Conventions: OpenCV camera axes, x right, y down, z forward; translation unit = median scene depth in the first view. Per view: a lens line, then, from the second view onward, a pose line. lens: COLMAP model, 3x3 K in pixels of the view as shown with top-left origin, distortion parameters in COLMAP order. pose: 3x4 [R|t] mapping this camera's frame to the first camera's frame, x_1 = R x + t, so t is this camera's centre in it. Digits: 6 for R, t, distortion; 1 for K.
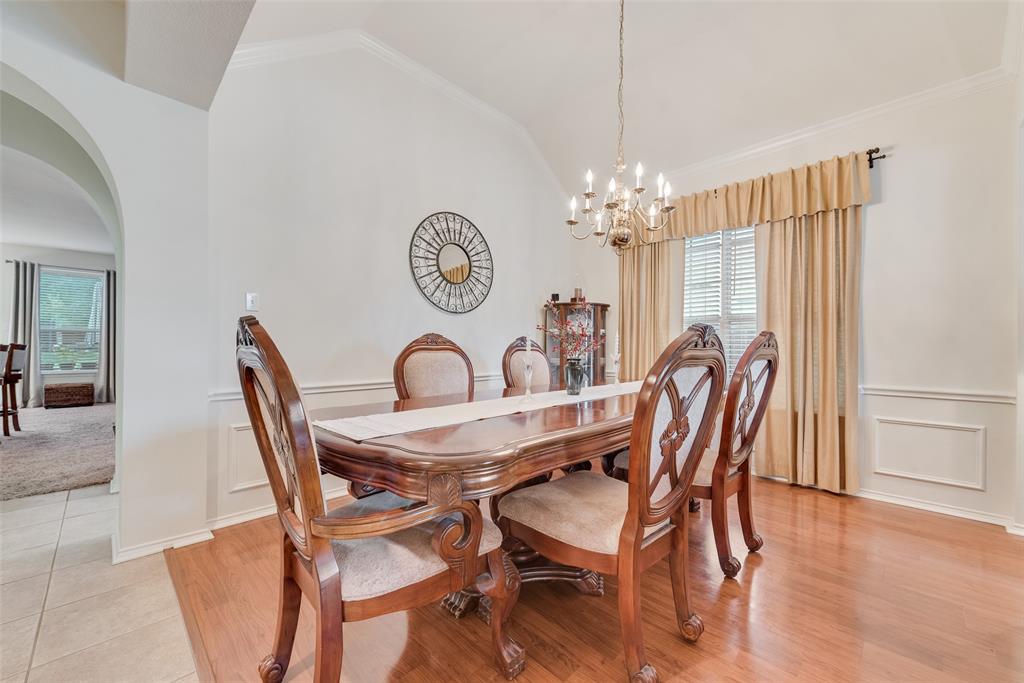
lens RADIAL K [[402.3, 0, 518.8], [0, 402.3, 340.9], [0, 0, 1]] dist [0.006382, -0.002043]
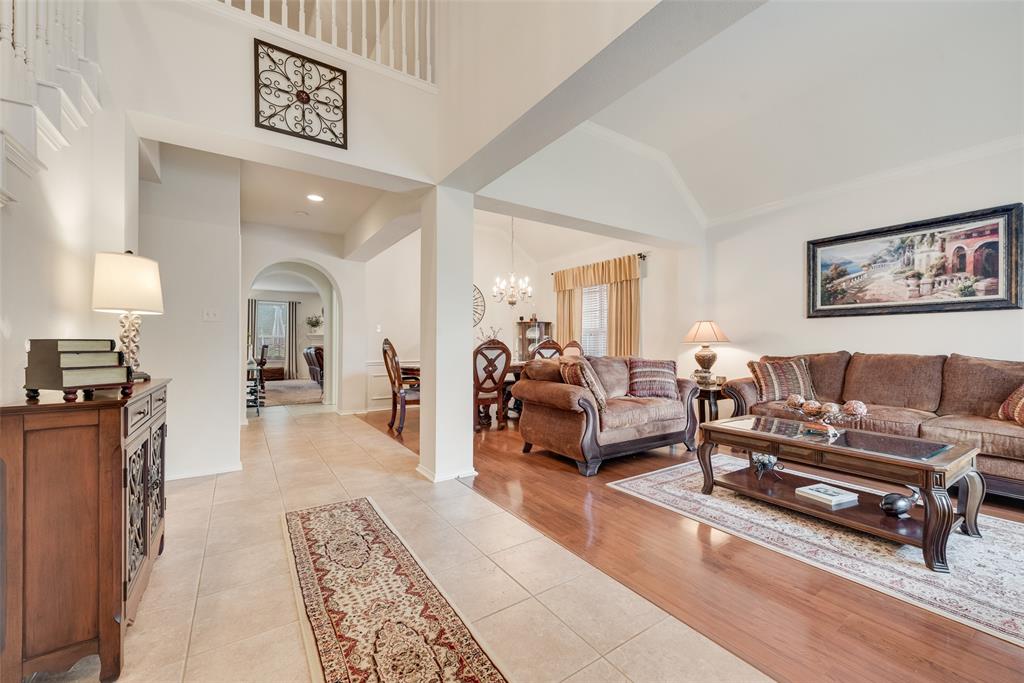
lens RADIAL K [[402.3, 0, 508.8], [0, 402.3, 344.9], [0, 0, 1]] dist [0.006382, -0.002043]
pose [[0.976477, 0.000089, -0.215623, 0.445955], [0.002394, 0.999934, 0.011251, -0.009563], [0.215609, -0.011503, 0.976412, -0.842759]]
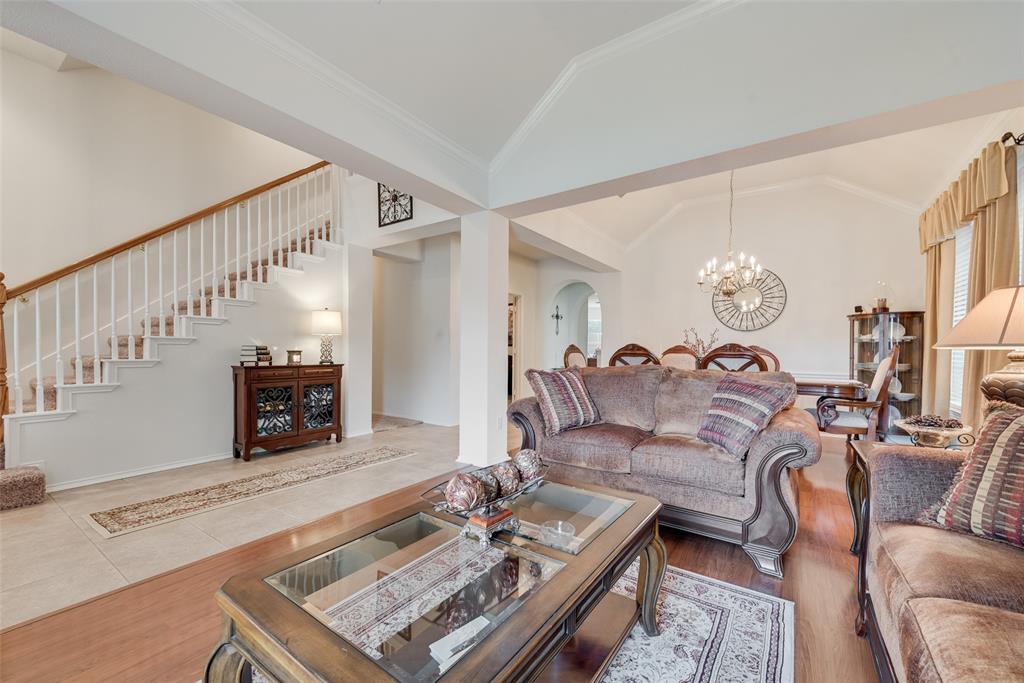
lens RADIAL K [[402.3, 0, 508.4], [0, 402.3, 355.6], [0, 0, 1]] dist [0.006382, -0.002043]
pose [[0.162483, 0.016770, -0.986569, 1.085650], [0.003341, 0.999840, 0.017546, -0.002472], [0.986706, -0.006147, 0.162401, -0.159537]]
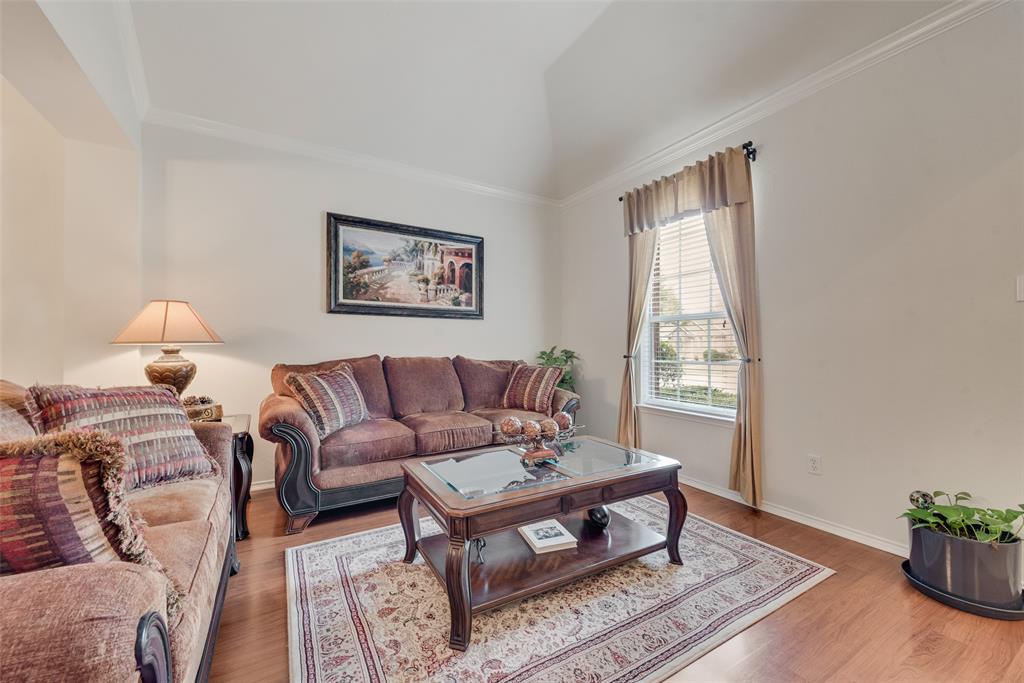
lens RADIAL K [[402.3, 0, 512.8], [0, 402.3, 345.9], [0, 0, 1]] dist [0.006382, -0.002043]
pose [[0.262399, 0.004538, 0.964949, 0.302845], [-0.010039, 0.999948, -0.001973, -0.002224], [-0.964907, -0.009170, 0.262431, -0.217684]]
